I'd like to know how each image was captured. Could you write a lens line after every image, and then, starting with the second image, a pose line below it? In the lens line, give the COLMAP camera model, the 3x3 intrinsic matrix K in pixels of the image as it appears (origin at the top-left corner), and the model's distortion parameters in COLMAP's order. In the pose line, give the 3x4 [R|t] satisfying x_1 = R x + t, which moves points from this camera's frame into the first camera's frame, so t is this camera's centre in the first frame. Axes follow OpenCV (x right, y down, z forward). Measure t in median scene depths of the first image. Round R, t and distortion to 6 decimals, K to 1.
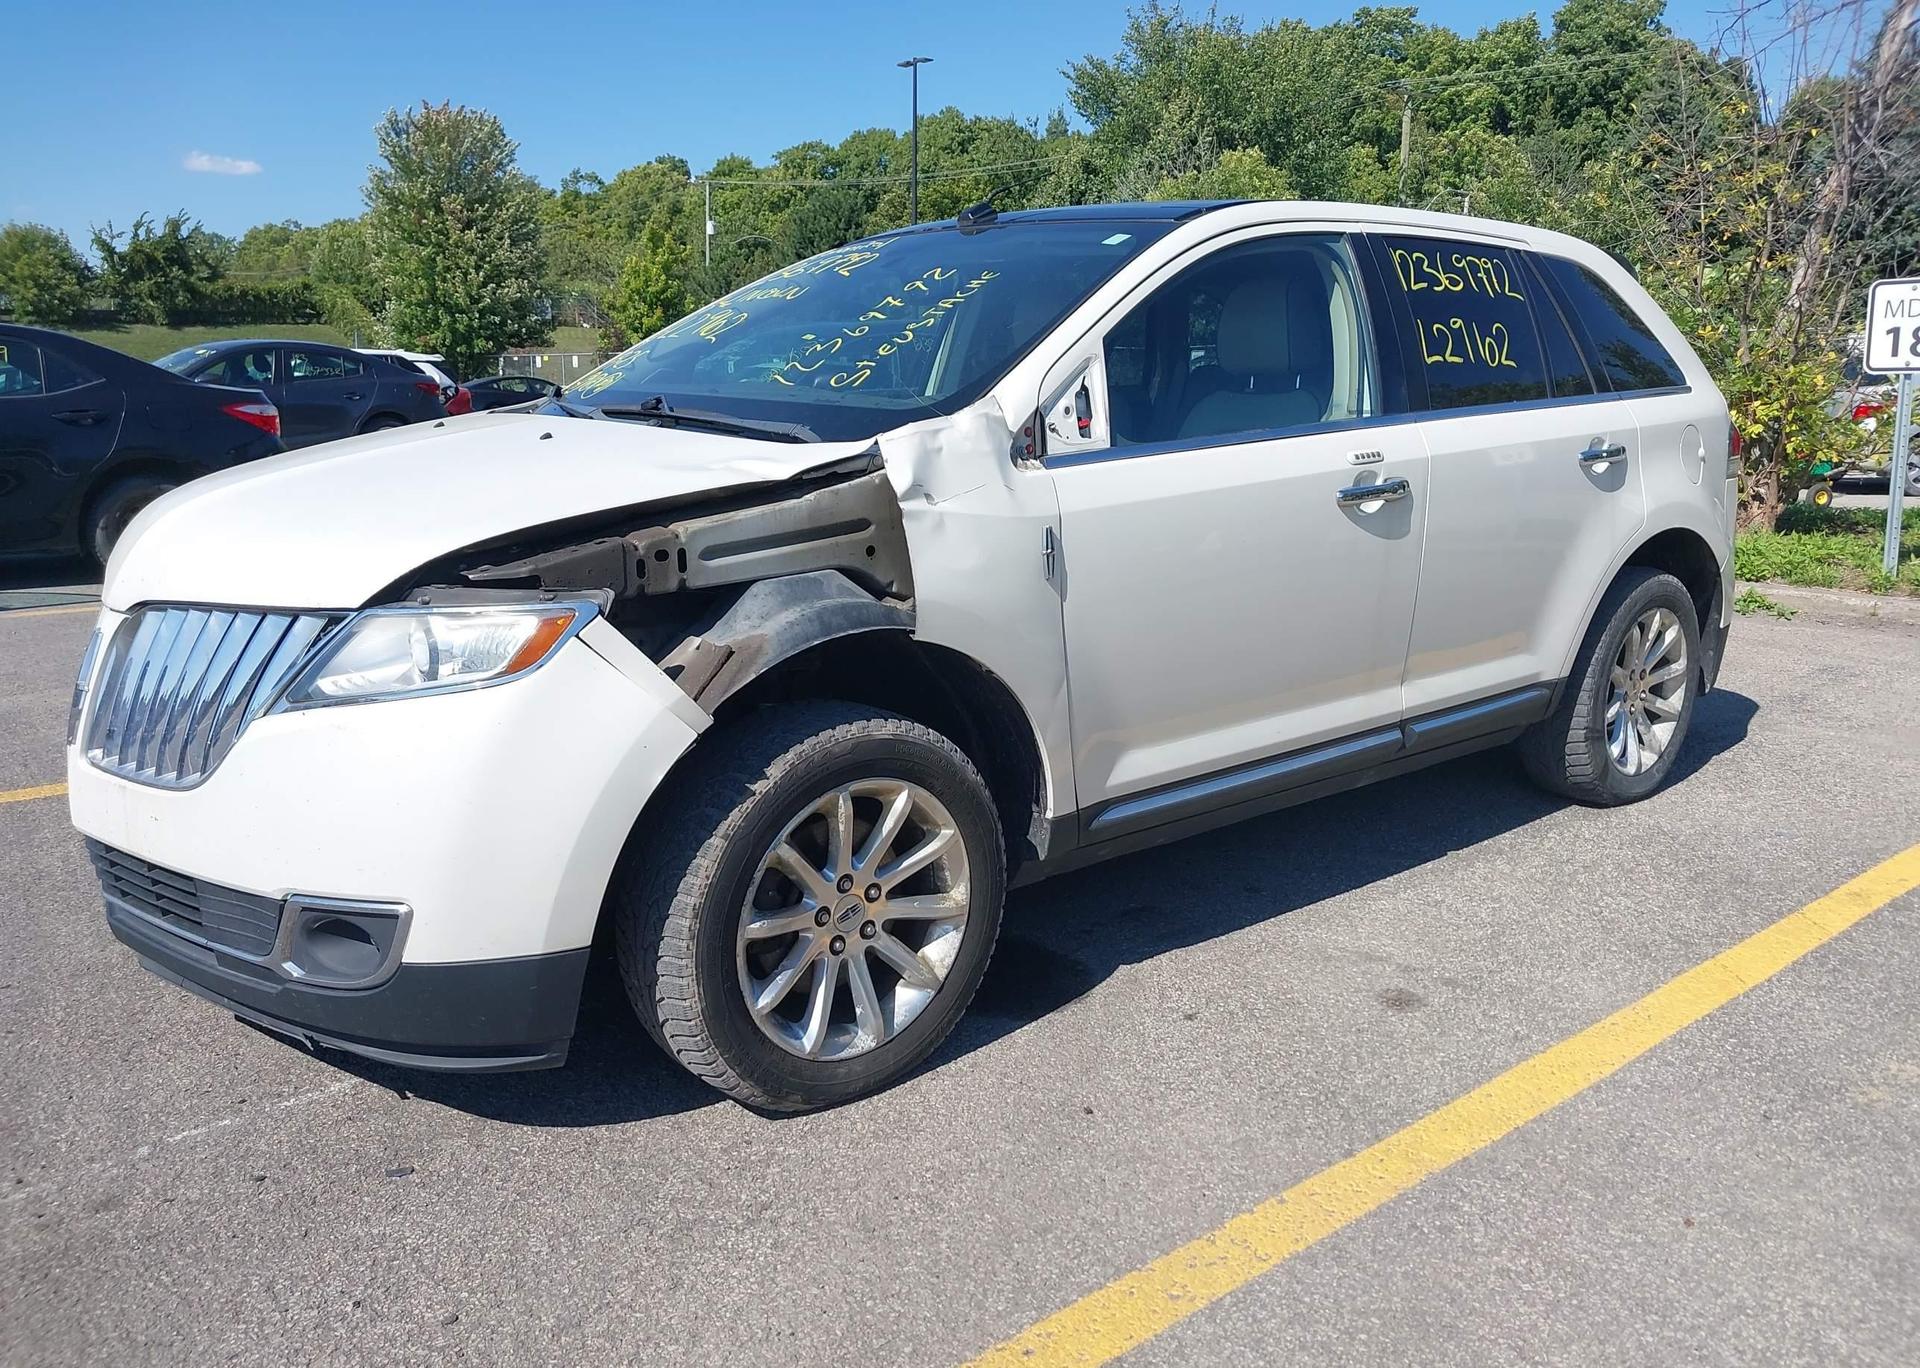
lens RADIAL K [[1521.4, 0, 961.3], [0, 1521.4, 690.2], [0, 0, 1]] dist [0.100619, -0.176538]
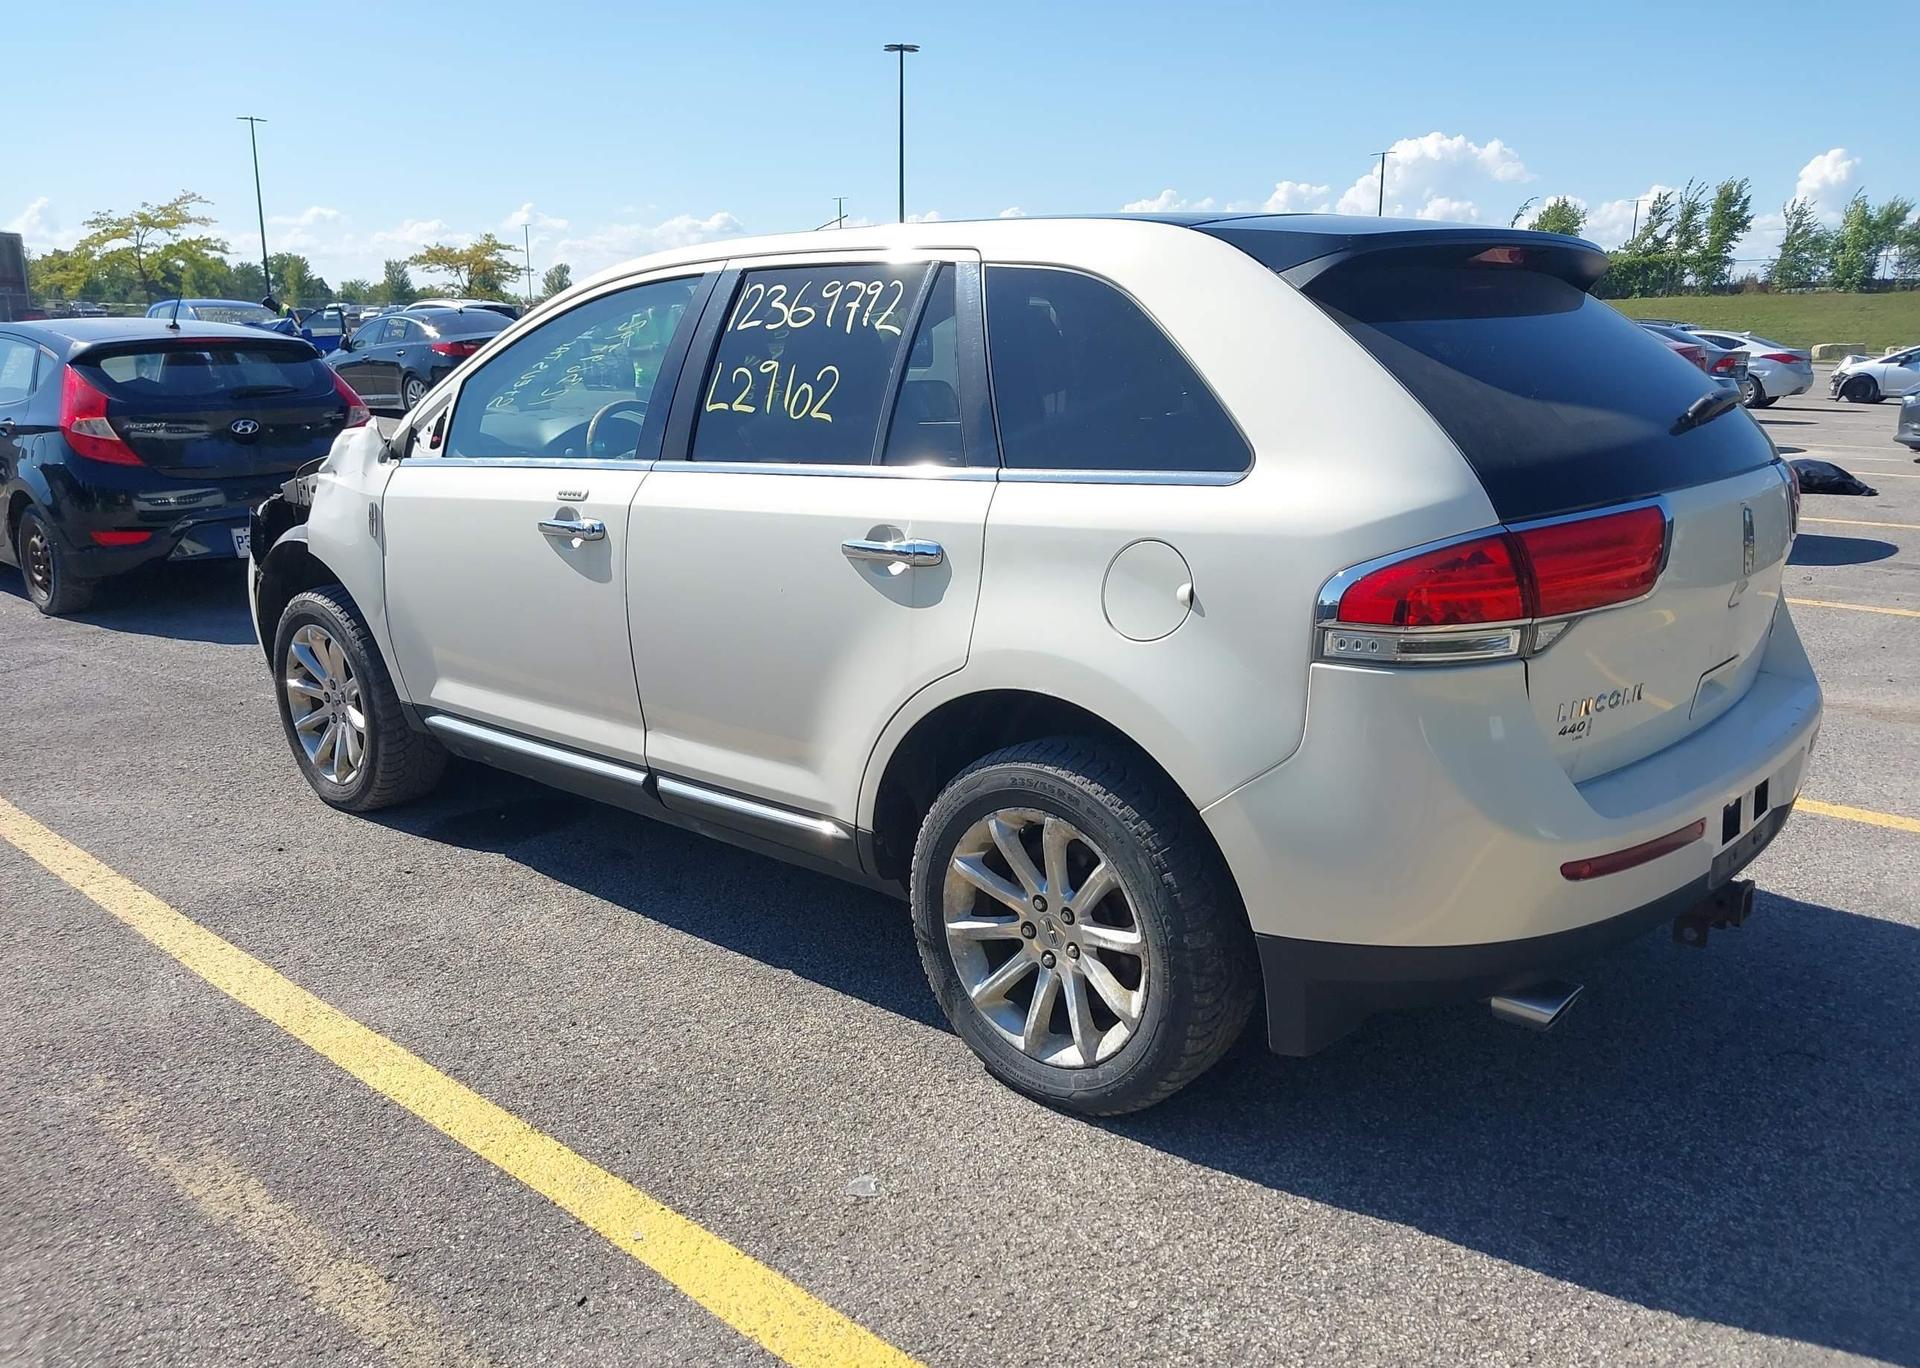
lens RADIAL K [[1516.3, 0, 1008.5], [0, 1516.3, 728.2], [0, 0, 1]] dist [0.008666, -0.007203]
pose [[0.142185, 0.249359, -0.957916, 1.628194], [-0.200392, 0.954961, 0.218845, -0.345418], [0.969343, 0.160842, 0.185750, 1.346964]]
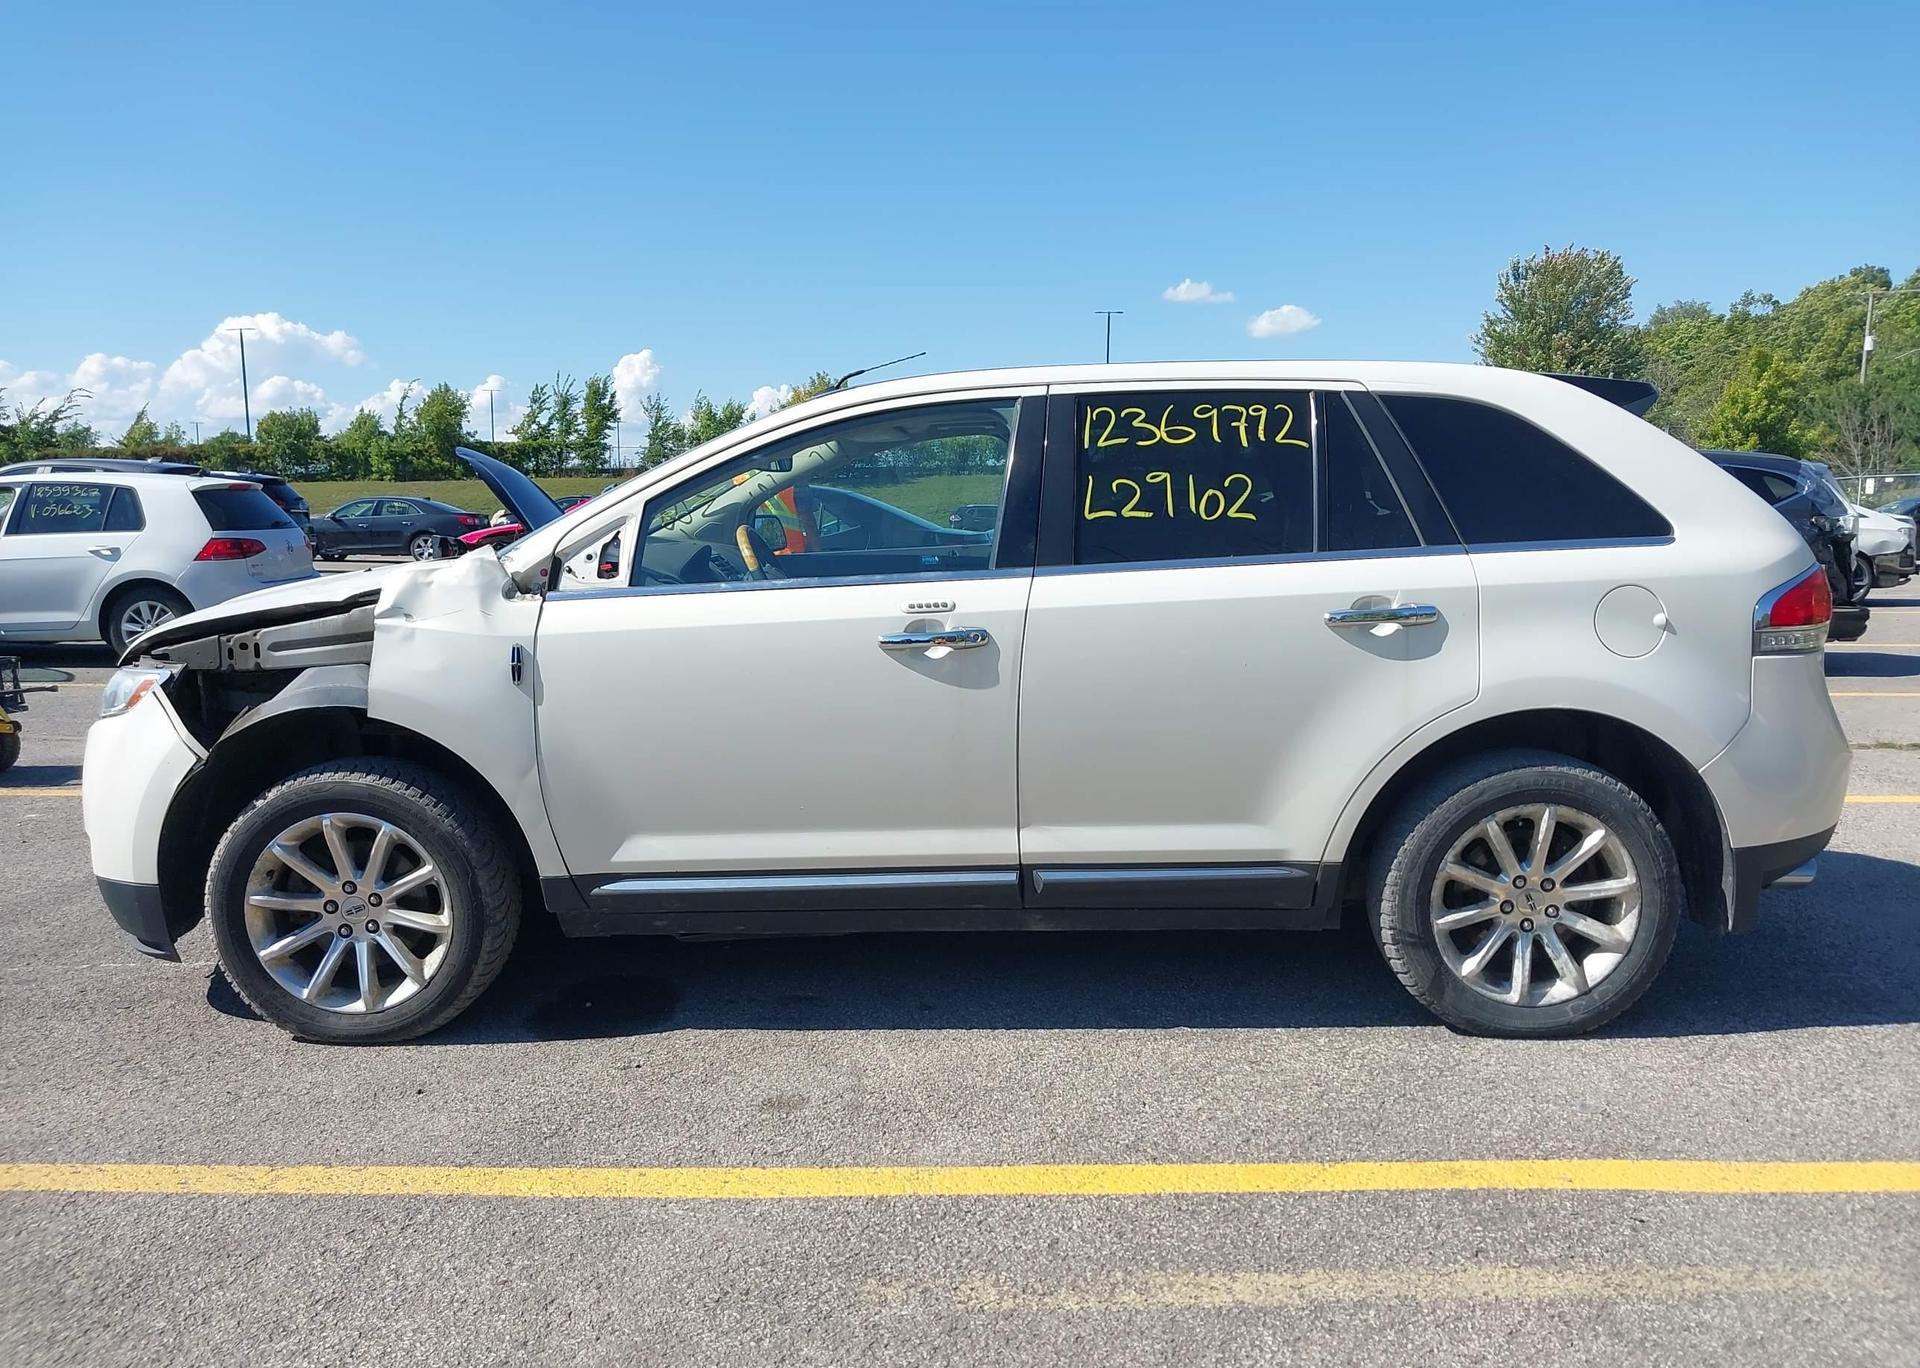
lens RADIAL K [[1521.4, 0, 961.3], [0, 1521.4, 690.2], [0, 0, 1]] dist [0.100619, -0.176538]
pose [[0.746173, 0.071610, -0.661889, 1.185494], [-0.127100, 0.991235, -0.036043, -0.068824], [0.653507, 0.111020, 0.748734, 0.269028]]
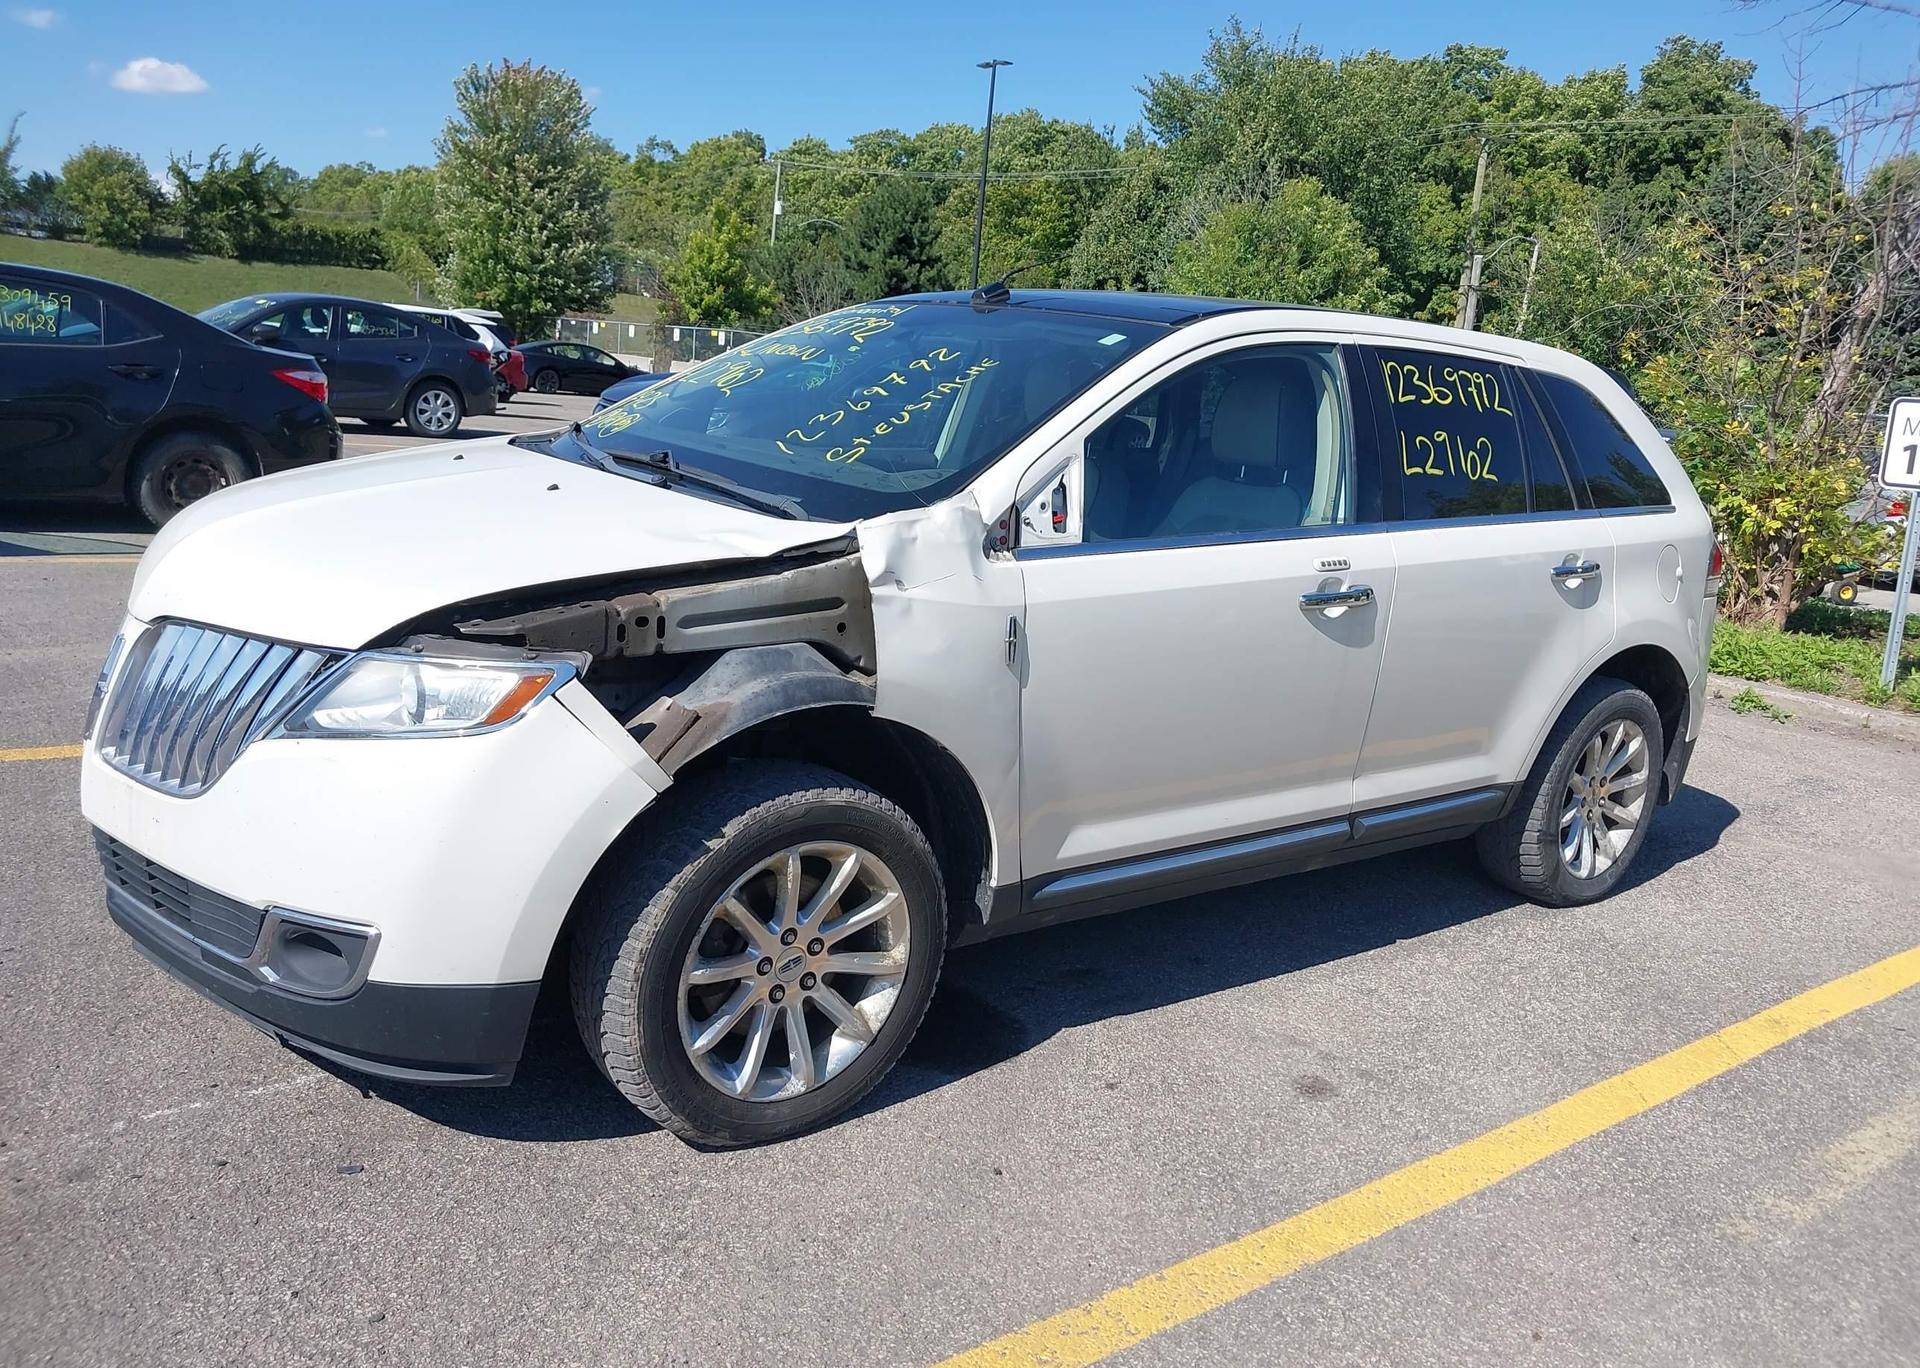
lens RADIAL K [[1532.3, 0, 960.0], [0, 1532.3, 684.0], [0, 0, 1]] dist [0.098697, -0.184420]
pose [[0.995757, 0.089916, -0.019557, 0.044570], [-0.089950, 0.995946, -0.000823, -0.055005], [0.019403, 0.002578, 0.999808, -0.067122]]
